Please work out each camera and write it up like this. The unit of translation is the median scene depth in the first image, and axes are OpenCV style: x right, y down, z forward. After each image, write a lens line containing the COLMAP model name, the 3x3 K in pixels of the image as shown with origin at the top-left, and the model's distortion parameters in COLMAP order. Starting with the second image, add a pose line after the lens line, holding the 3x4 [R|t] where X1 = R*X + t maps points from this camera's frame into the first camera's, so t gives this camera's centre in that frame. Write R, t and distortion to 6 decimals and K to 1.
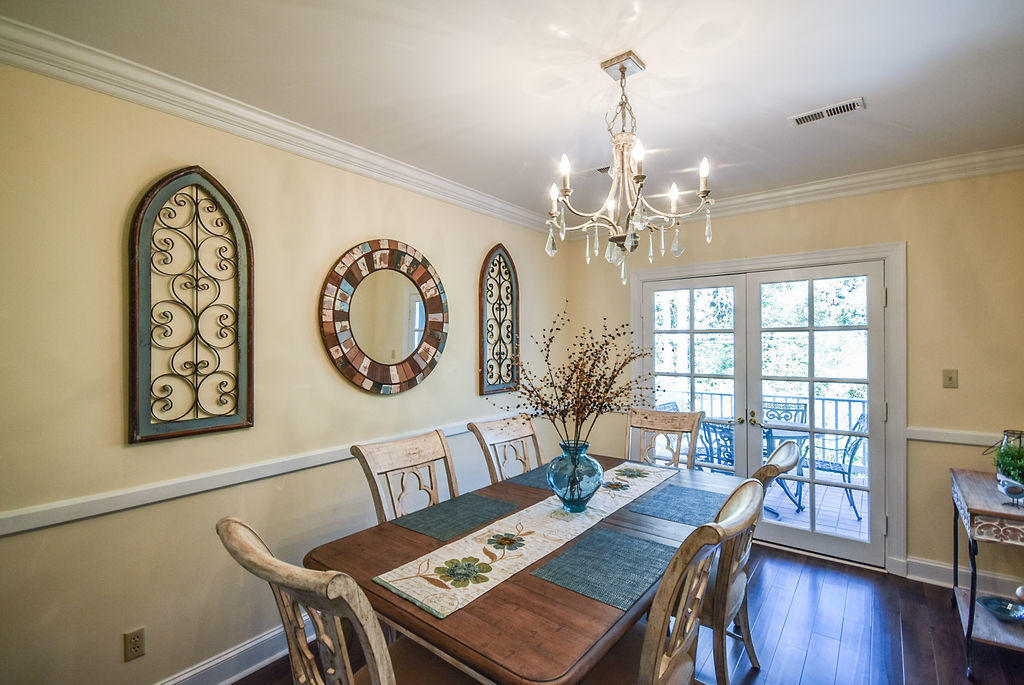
lens RADIAL K [[455.8, 0, 510.7], [0, 455.8, 342.3], [0, 0, 1]] dist [0.000330, -0.003532]
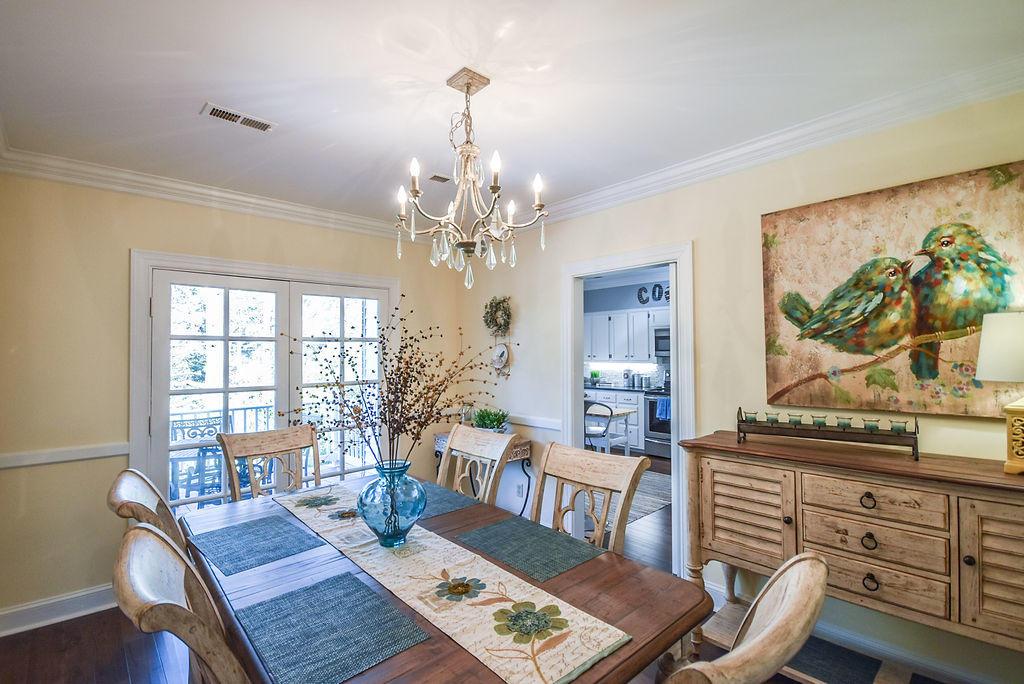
lens RADIAL K [[455.8, 0, 506.2], [0, 455.8, 343.7], [0, 0, 1]] dist [0.000330, -0.003532]
pose [[0.166408, 0.023341, 0.985781, -0.479752], [0.008342, 0.999651, -0.025077, 0.015880], [-0.986022, 0.012397, 0.166155, 0.470463]]
